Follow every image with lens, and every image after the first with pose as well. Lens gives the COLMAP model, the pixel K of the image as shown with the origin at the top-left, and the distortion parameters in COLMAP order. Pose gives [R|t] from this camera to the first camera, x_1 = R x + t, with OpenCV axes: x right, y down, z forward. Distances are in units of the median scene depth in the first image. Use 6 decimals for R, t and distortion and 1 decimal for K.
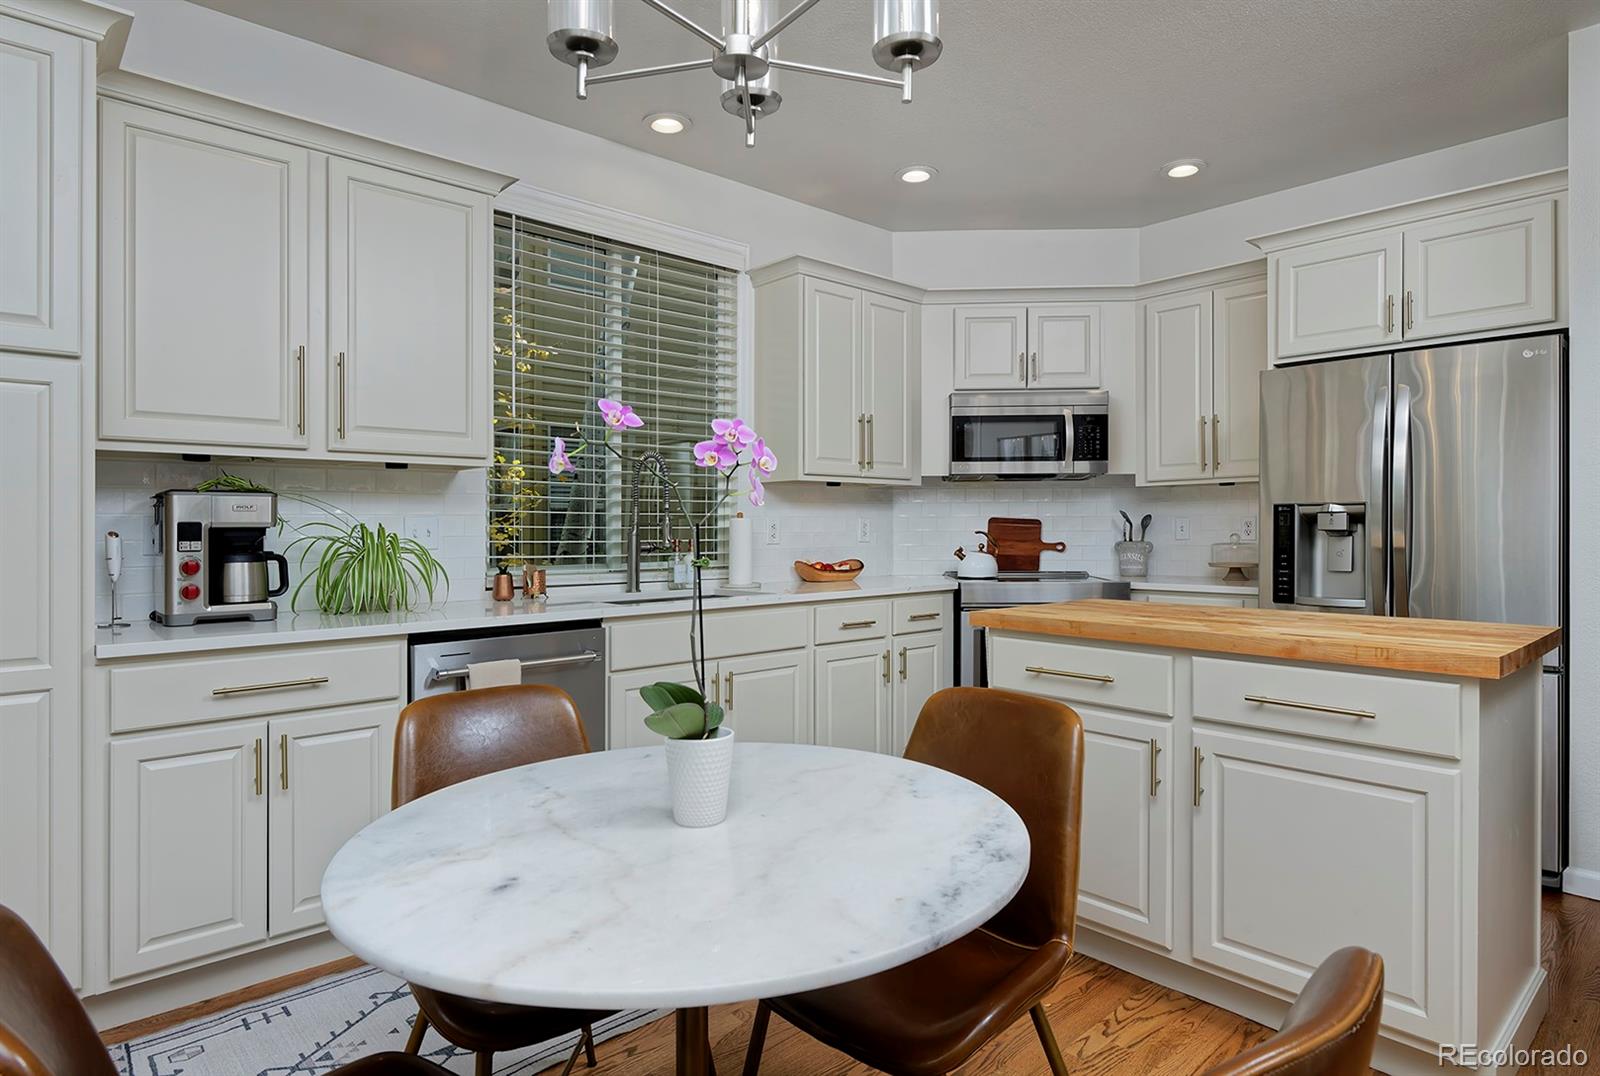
lens RADIAL K [[878.7, 0, 800.0], [0, 878.7, 538.0], [0, 0, 1]] dist [-0.018897, 0.000039]
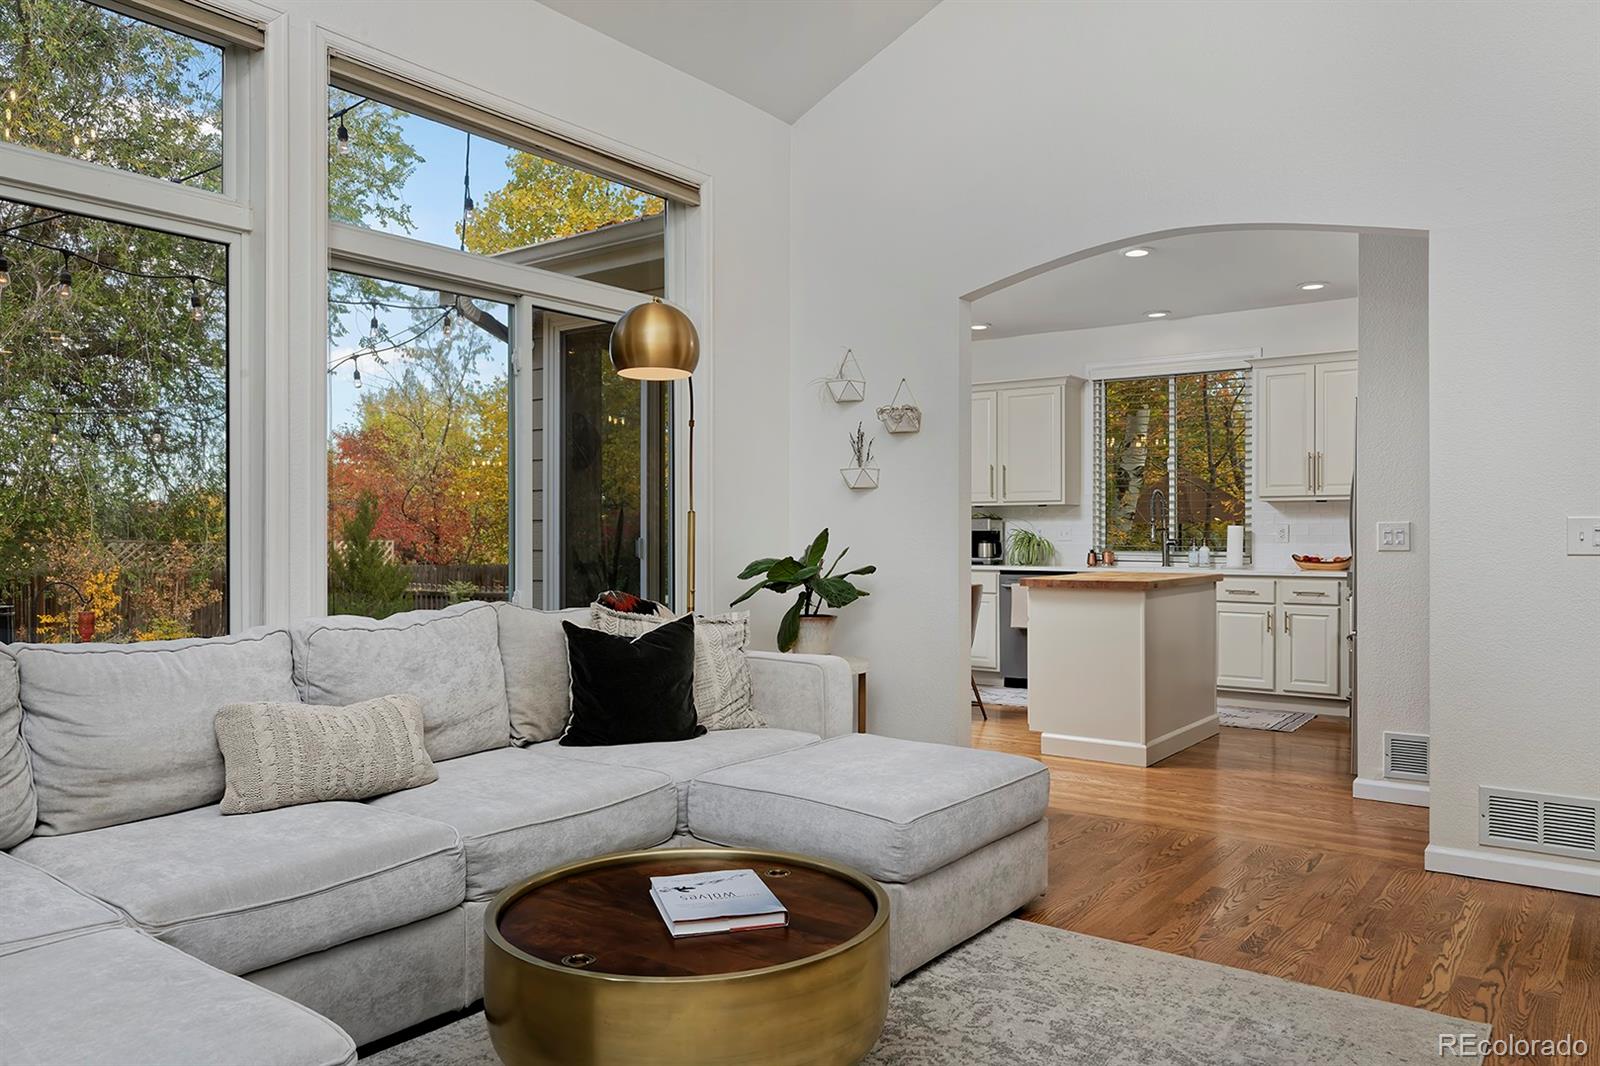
lens RADIAL K [[1175.6, 0, 800.0], [0, 1175.6, 533.0], [0, 0, 1]] dist [0.040652, -0.000484]
pose [[0.201625, 0.004570, -0.979452, 1.985466], [-0.012600, 0.999918, 0.002072, -0.003761], [0.979382, 0.011924, 0.201666, -0.229420]]
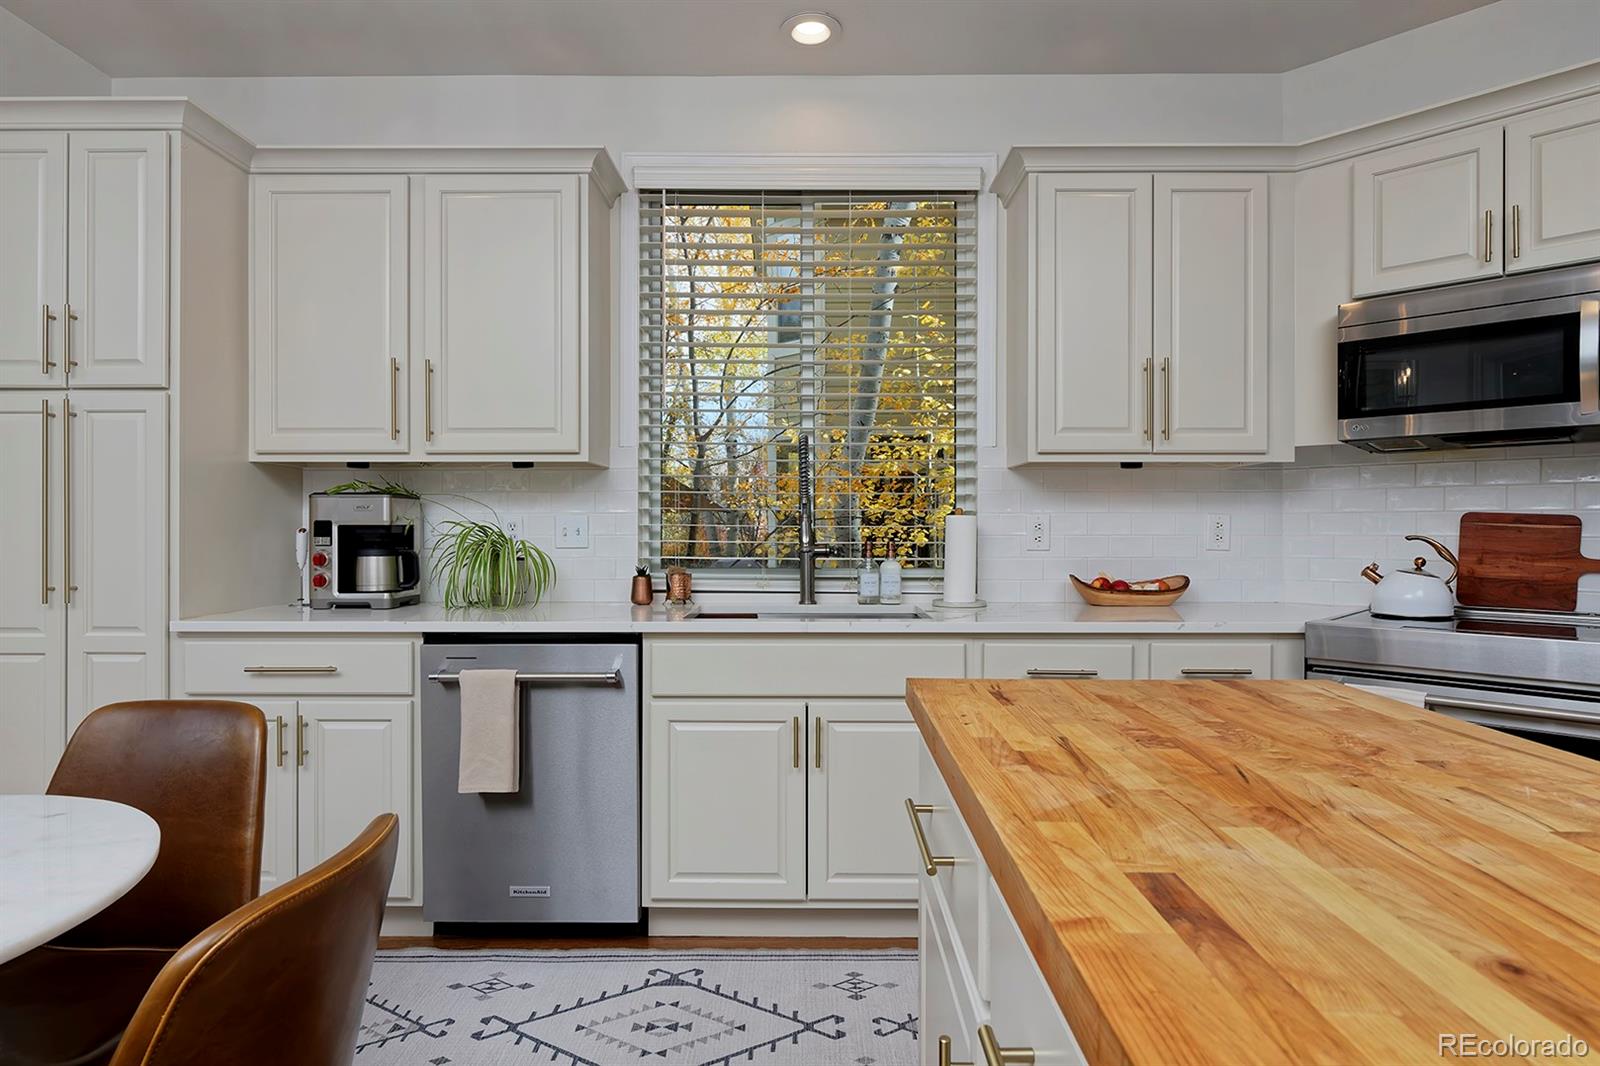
lens RADIAL K [[906.8, 0, 804.0], [0, 906.8, 524.3], [0, 0, 1]] dist [0.002012, -0.000921]
pose [[0.736066, 0.002269, -0.676906, 0.380269], [-0.012469, 0.999870, -0.010207, -0.005541], [0.676795, 0.015953, 0.735998, 0.348137]]
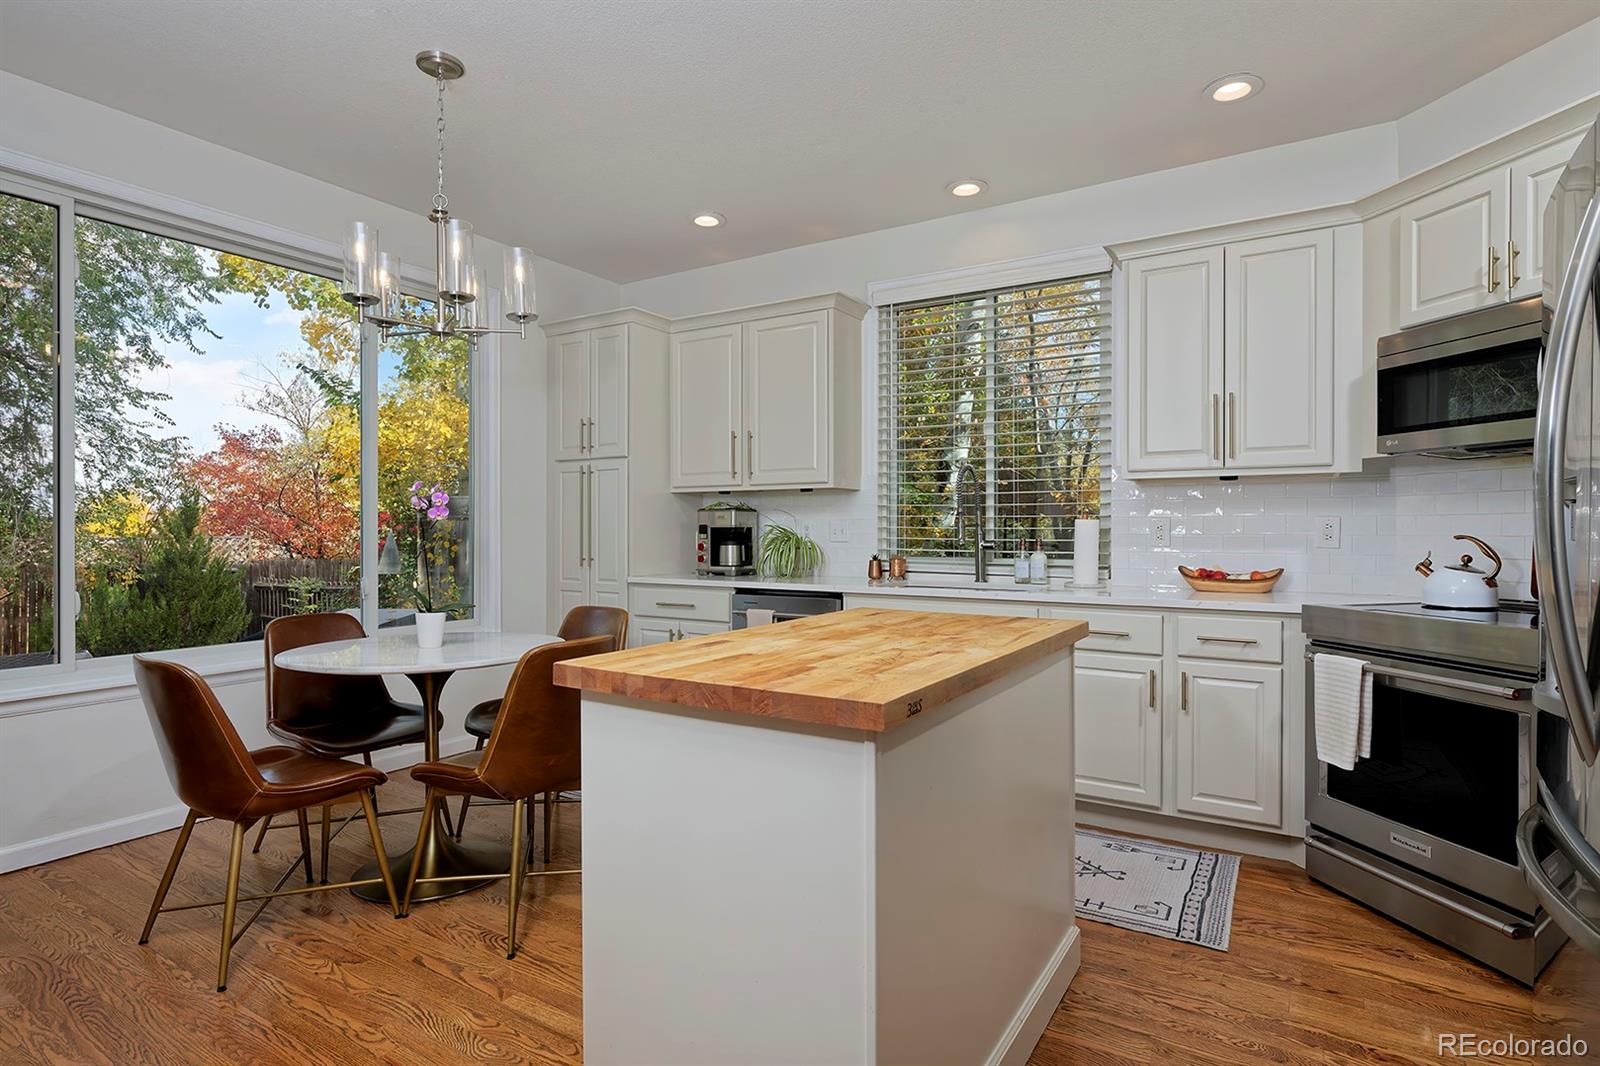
lens RADIAL K [[839.4, 0, 800.0], [0, 839.4, 533.0], [0, 0, 1]] dist [0.001579, 0.000170]
pose [[0.270899, 0.009656, -0.962559, 0.813725], [-0.013532, 0.999889, 0.006223, -0.008979], [0.962513, 0.011340, 0.271000, 0.437949]]
